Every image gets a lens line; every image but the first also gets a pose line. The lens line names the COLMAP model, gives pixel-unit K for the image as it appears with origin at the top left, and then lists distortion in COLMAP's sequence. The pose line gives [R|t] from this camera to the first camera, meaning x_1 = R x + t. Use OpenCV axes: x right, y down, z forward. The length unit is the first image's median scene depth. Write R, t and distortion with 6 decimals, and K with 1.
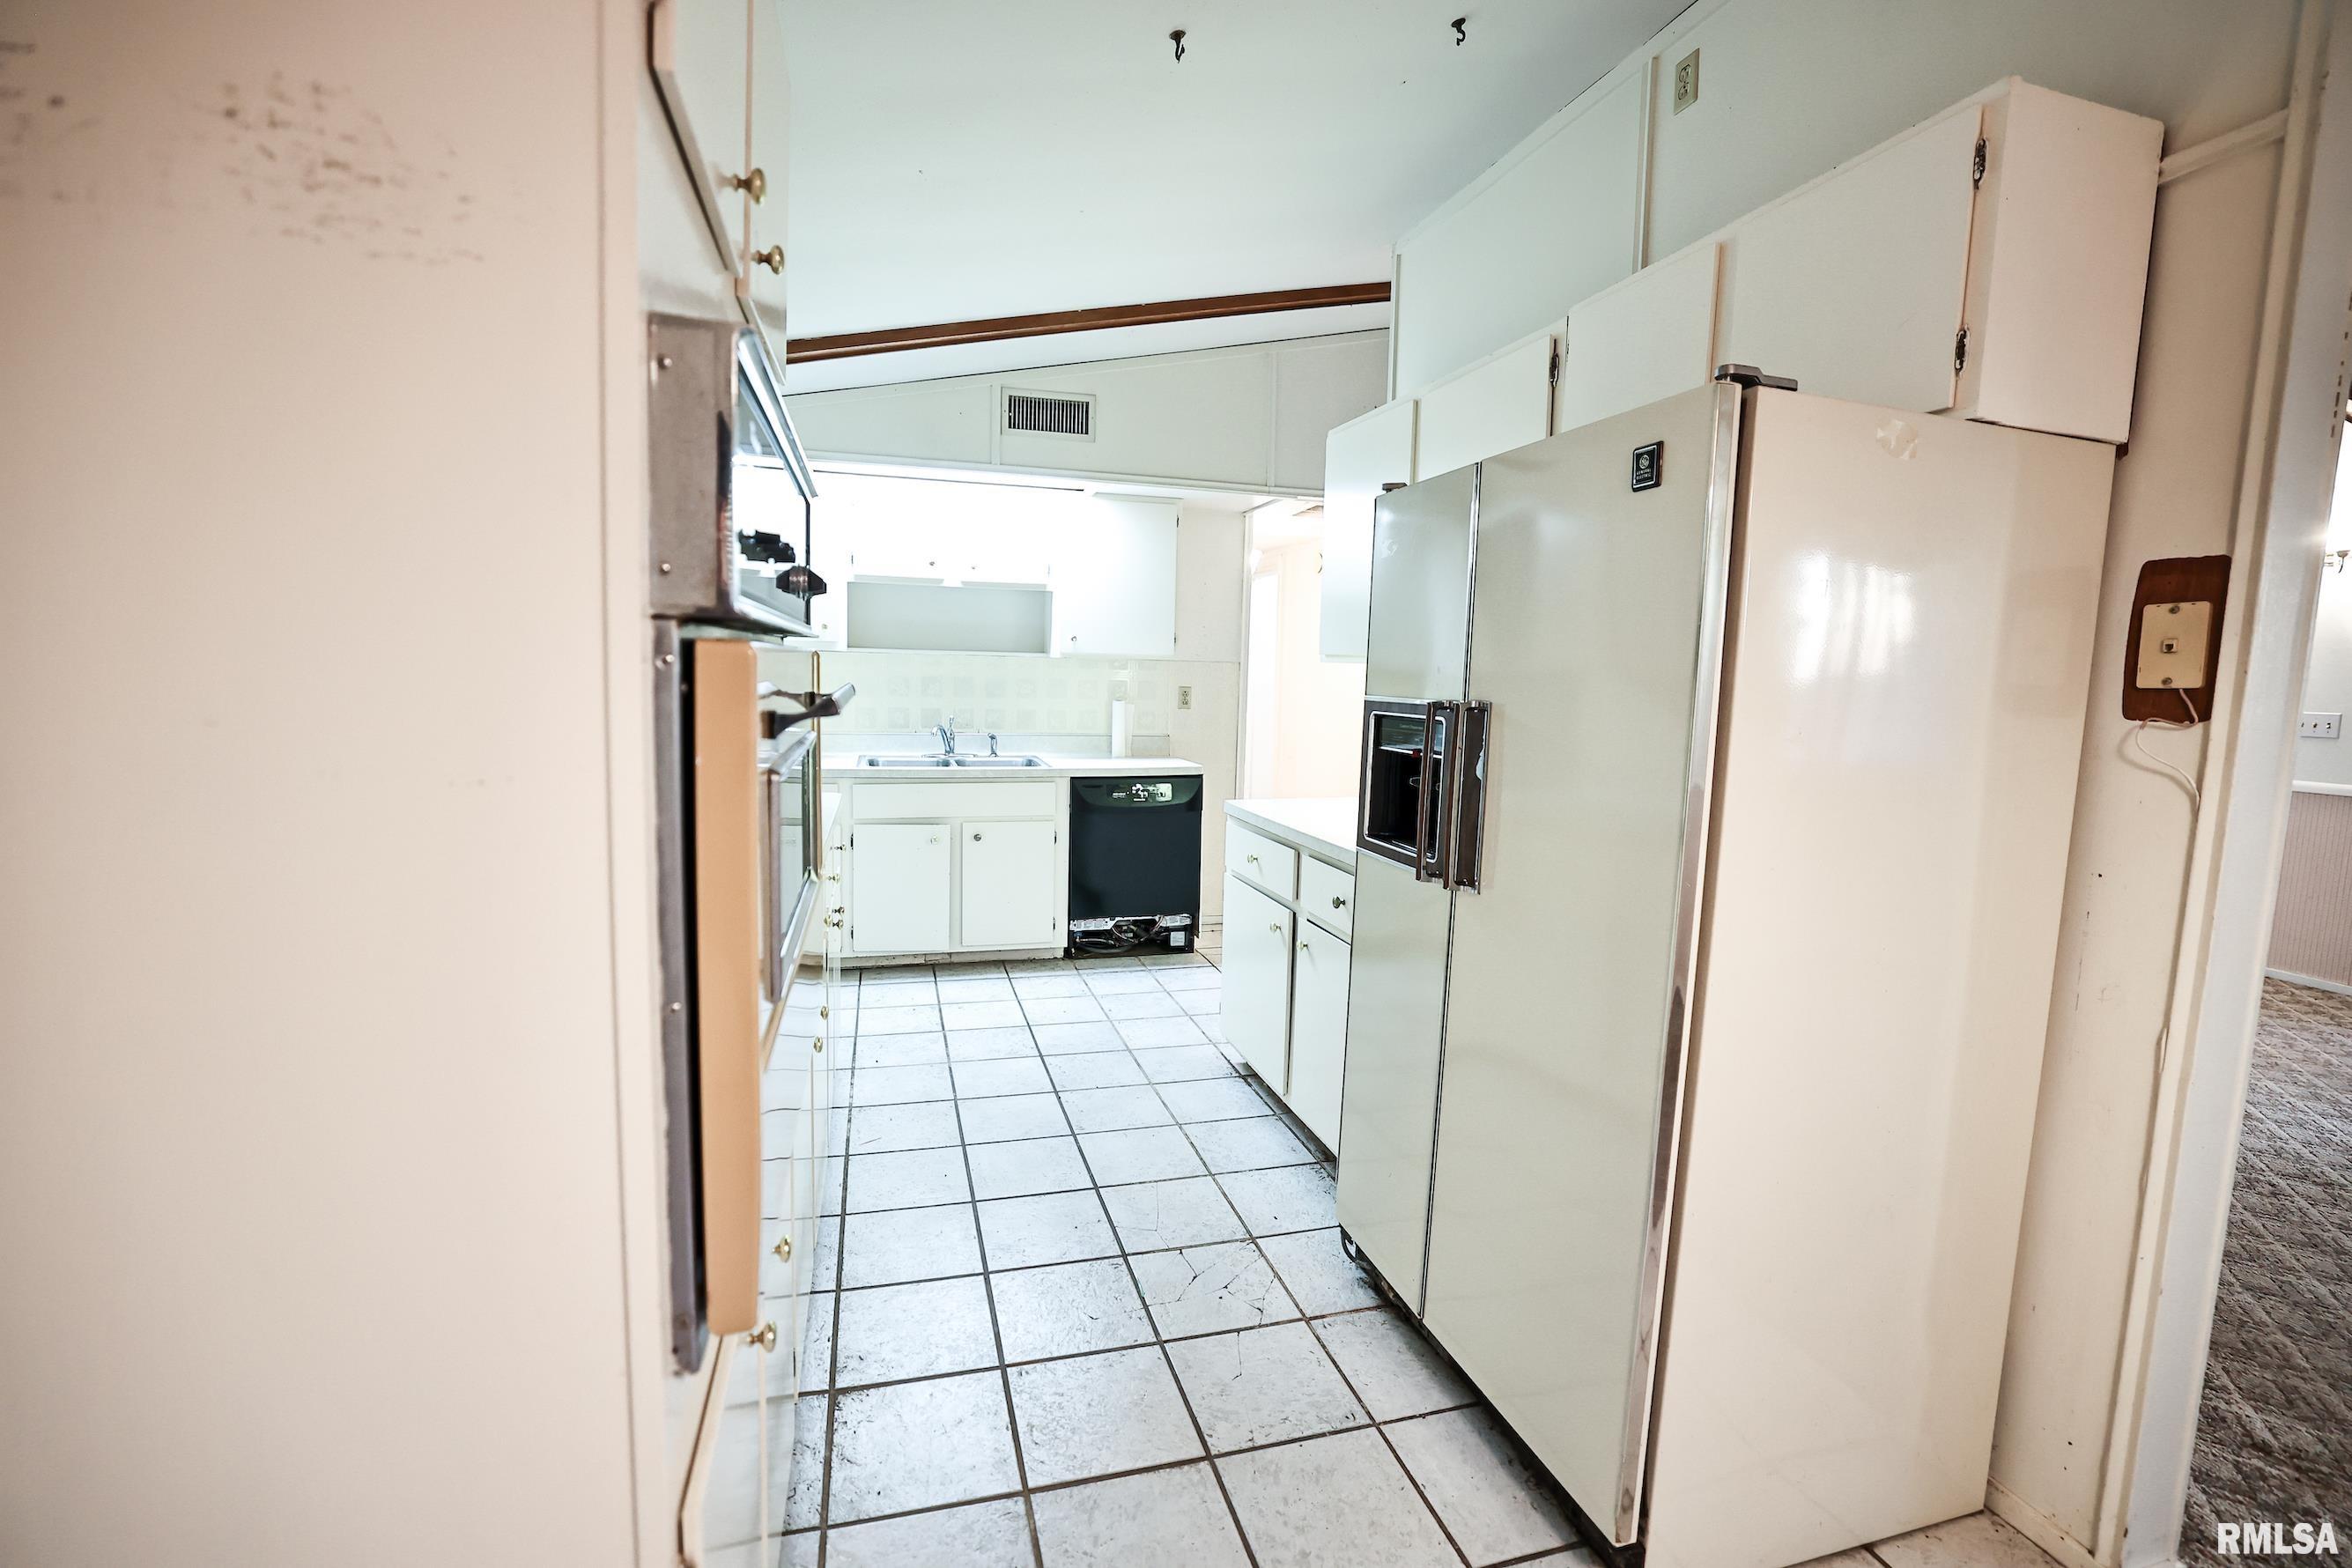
lens RADIAL K [[1013.4, 0, 1180.1], [0, 1013.4, 775.4], [0, 0, 1]] dist [-0.028203, 0.000258]
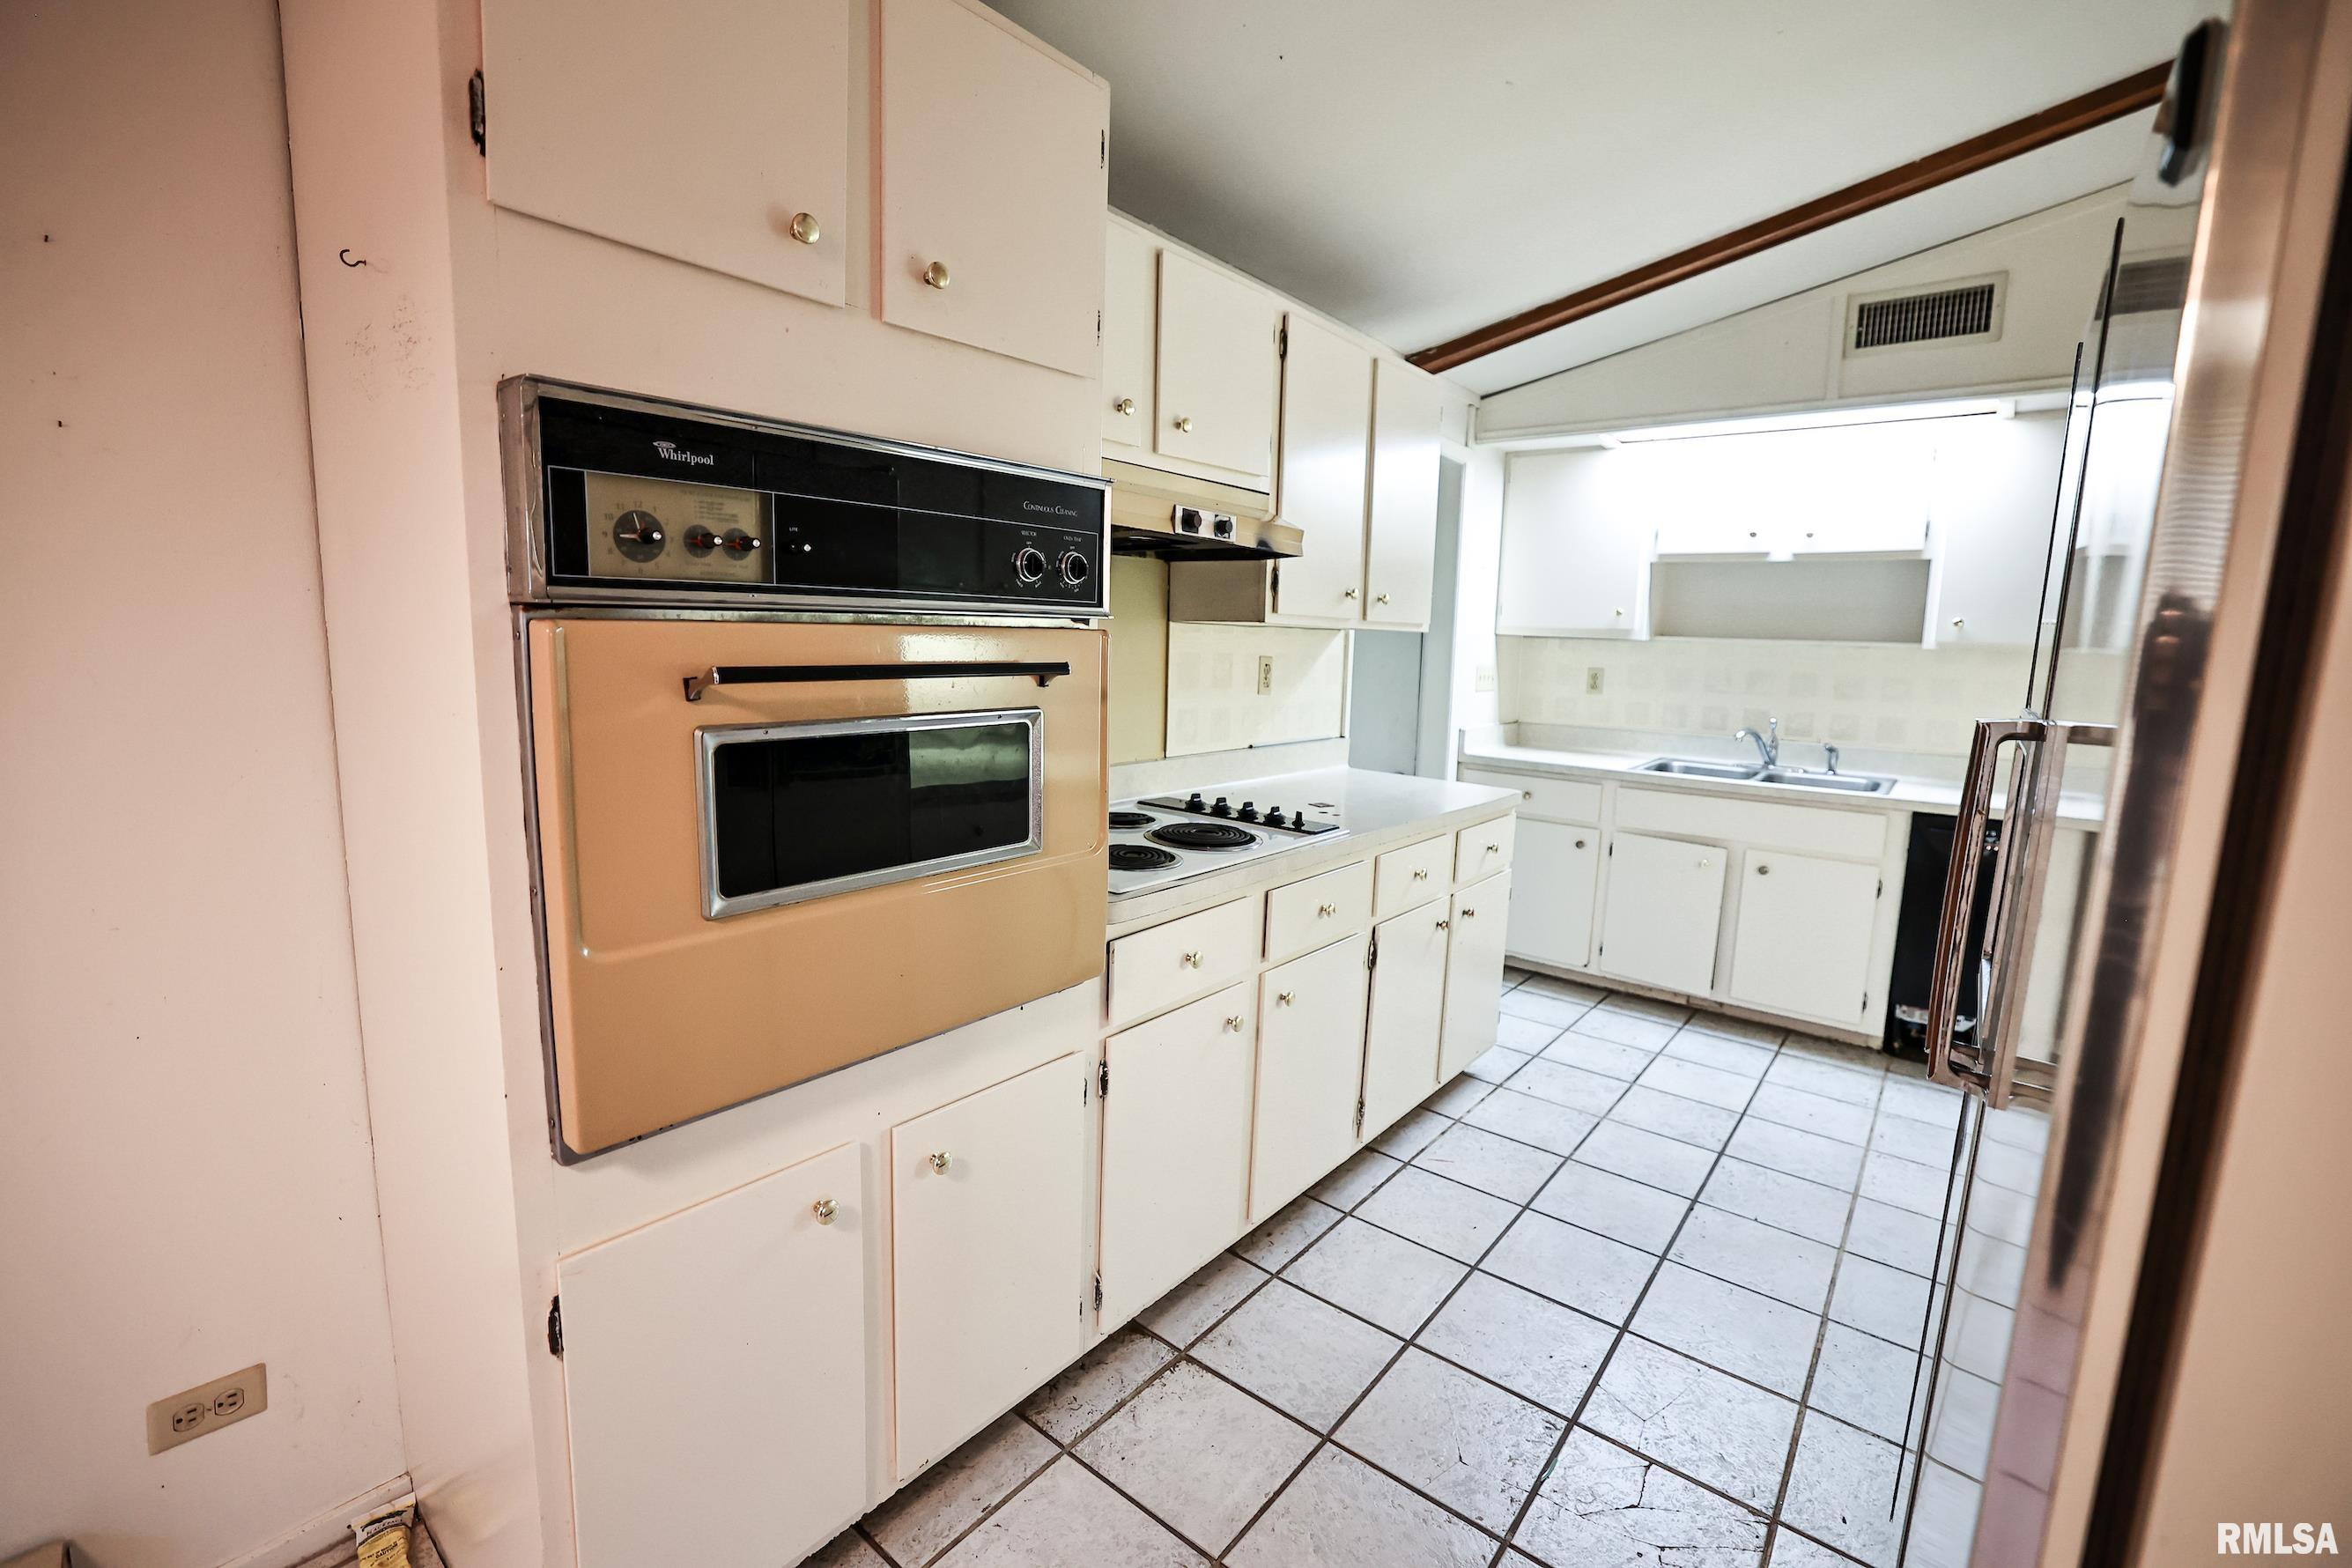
lens RADIAL K [[1013.4, 0, 1184.4], [0, 1013.4, 778.1], [0, 0, 1]] dist [-0.028203, 0.000258]
pose [[0.567867, 0.102678, -0.816691, 0.183957], [-0.095594, 0.993702, 0.058463, -0.014649], [0.817551, 0.044872, 0.574106, 0.158499]]
